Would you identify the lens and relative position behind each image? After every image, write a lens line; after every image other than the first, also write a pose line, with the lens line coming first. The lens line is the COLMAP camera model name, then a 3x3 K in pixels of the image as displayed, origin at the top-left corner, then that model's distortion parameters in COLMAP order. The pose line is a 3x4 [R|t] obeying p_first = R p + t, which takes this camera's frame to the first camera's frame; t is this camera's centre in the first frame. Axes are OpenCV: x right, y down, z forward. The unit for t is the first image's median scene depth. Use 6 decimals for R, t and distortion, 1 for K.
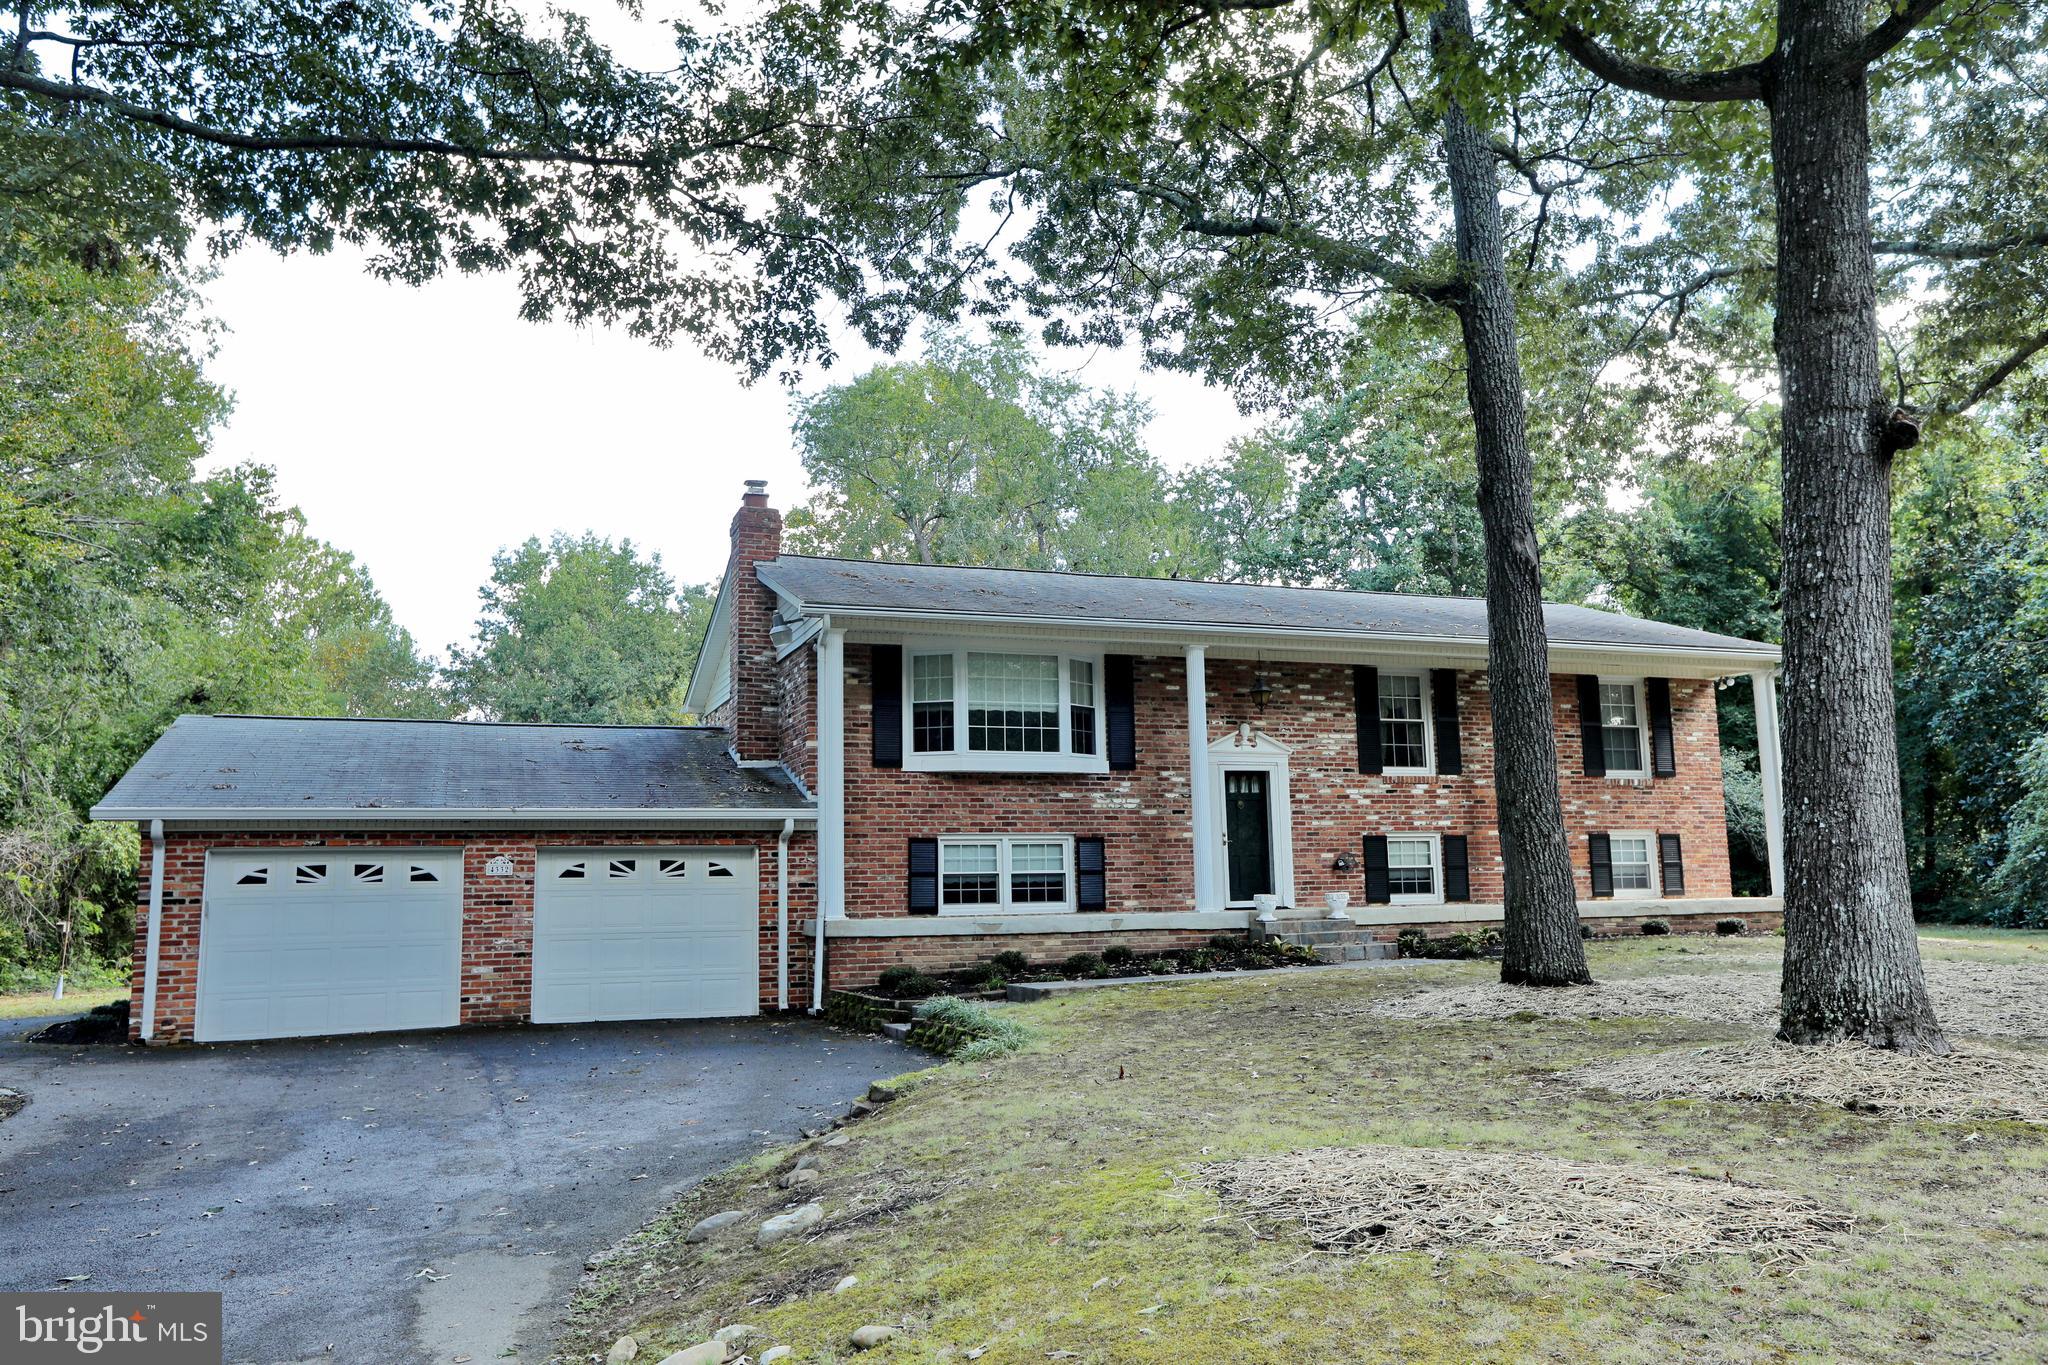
lens RADIAL K [[1523.7, 0, 1033.2], [0, 1523.7, 681.8], [0, 0, 1]] dist [-0.015215, 0.049390]
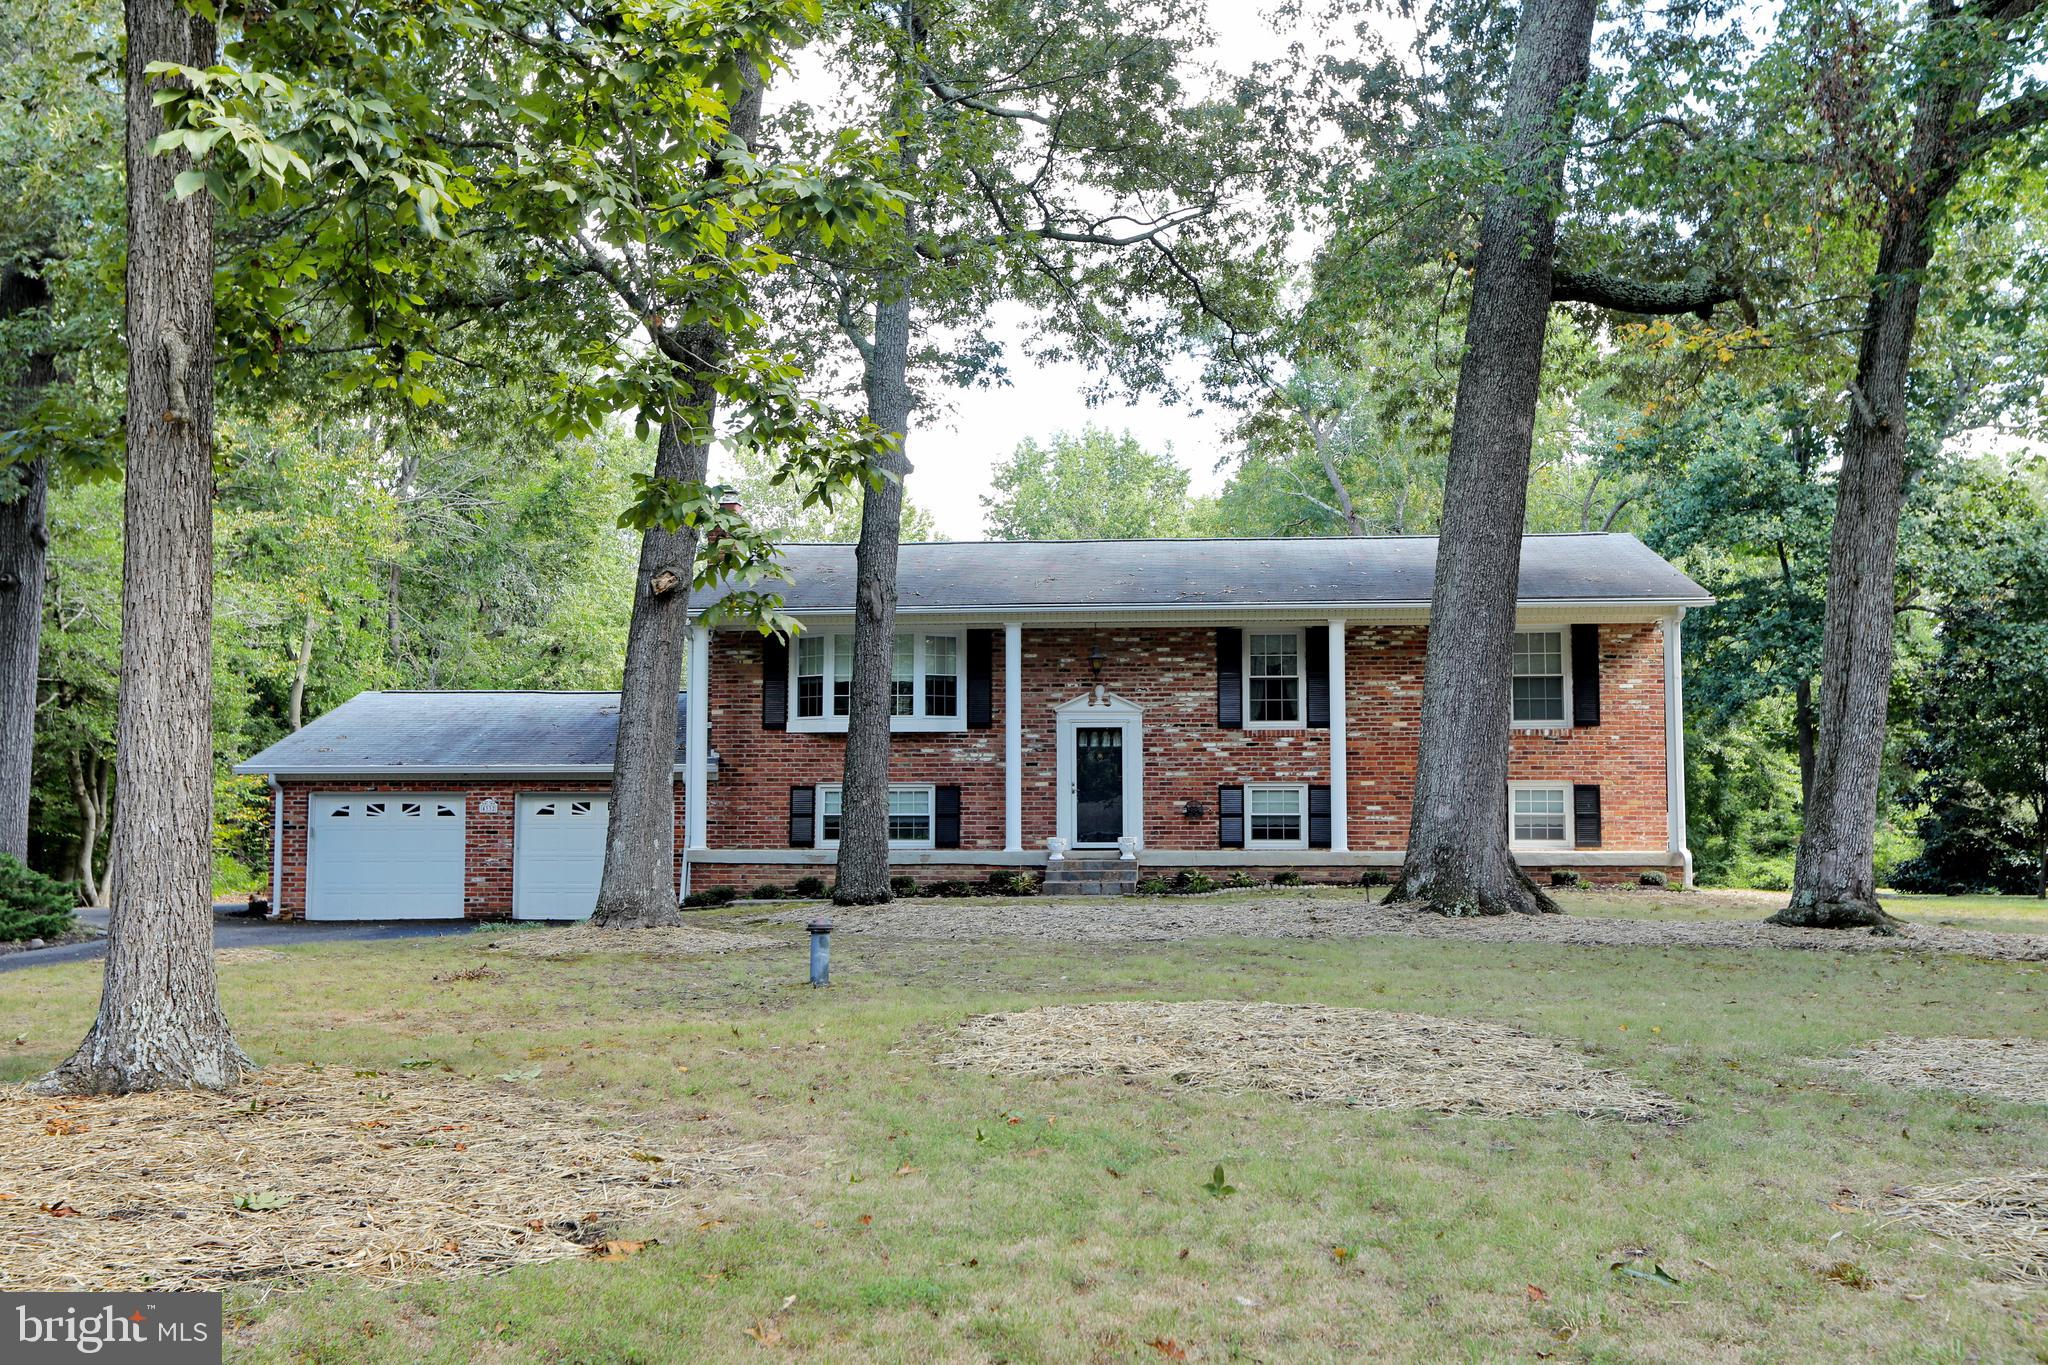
lens RADIAL K [[2016.3, 0, 1024.1], [0, 2016.3, 681.2], [0, 0, 1]] dist [0.011494, 0.000000]
pose [[0.898297, -0.014631, -0.439144, 0.775838], [0.043831, 0.997444, 0.056427, -0.064646], [0.437196, -0.069936, 0.896643, -0.370227]]
